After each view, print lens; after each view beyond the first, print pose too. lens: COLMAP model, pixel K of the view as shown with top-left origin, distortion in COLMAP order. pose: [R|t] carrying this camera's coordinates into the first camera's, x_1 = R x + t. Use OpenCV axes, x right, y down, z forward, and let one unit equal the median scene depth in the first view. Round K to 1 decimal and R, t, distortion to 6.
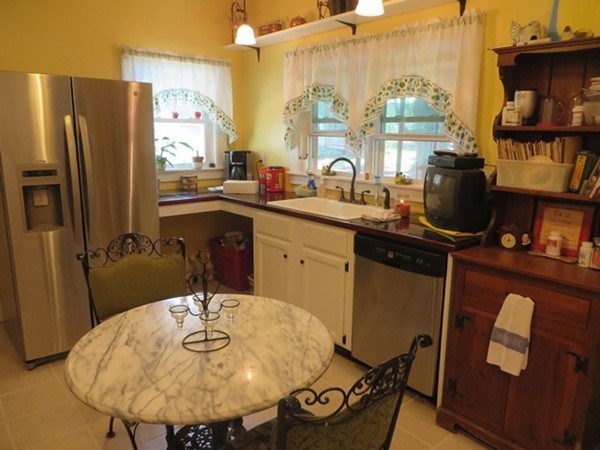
lens RADIAL K [[450.3, 0, 302.3], [0, 450.3, 228.0], [0, 0, 1]] dist [-0.019892, -0.004754]
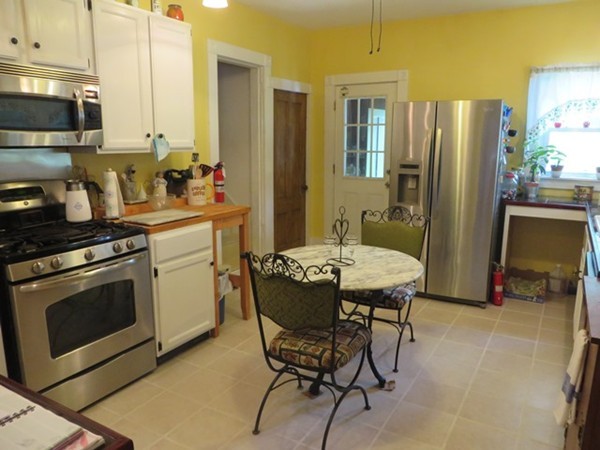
lens RADIAL K [[450.3, 0, 305.8], [0, 450.3, 225.8], [0, 0, 1]] dist [-0.019892, -0.004754]
pose [[0.332231, 0.170180, -0.927718, 1.187081], [-0.200512, 0.973849, 0.106836, -0.029361], [0.921639, 0.150524, 0.357666, 0.248389]]
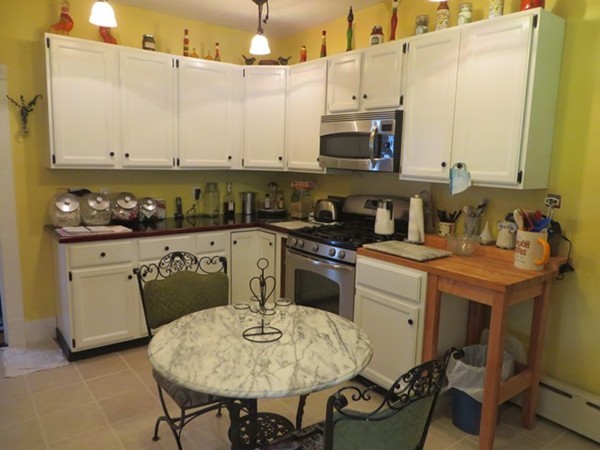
lens RADIAL K [[450.3, 0, 305.1], [0, 450.3, 224.2], [0, 0, 1]] dist [-0.019892, -0.004754]
pose [[-0.998209, -0.047566, 0.036267, -0.333573], [-0.031733, 0.935090, 0.352988, -0.421146], [-0.050703, 0.351205, -0.934925, 1.884245]]
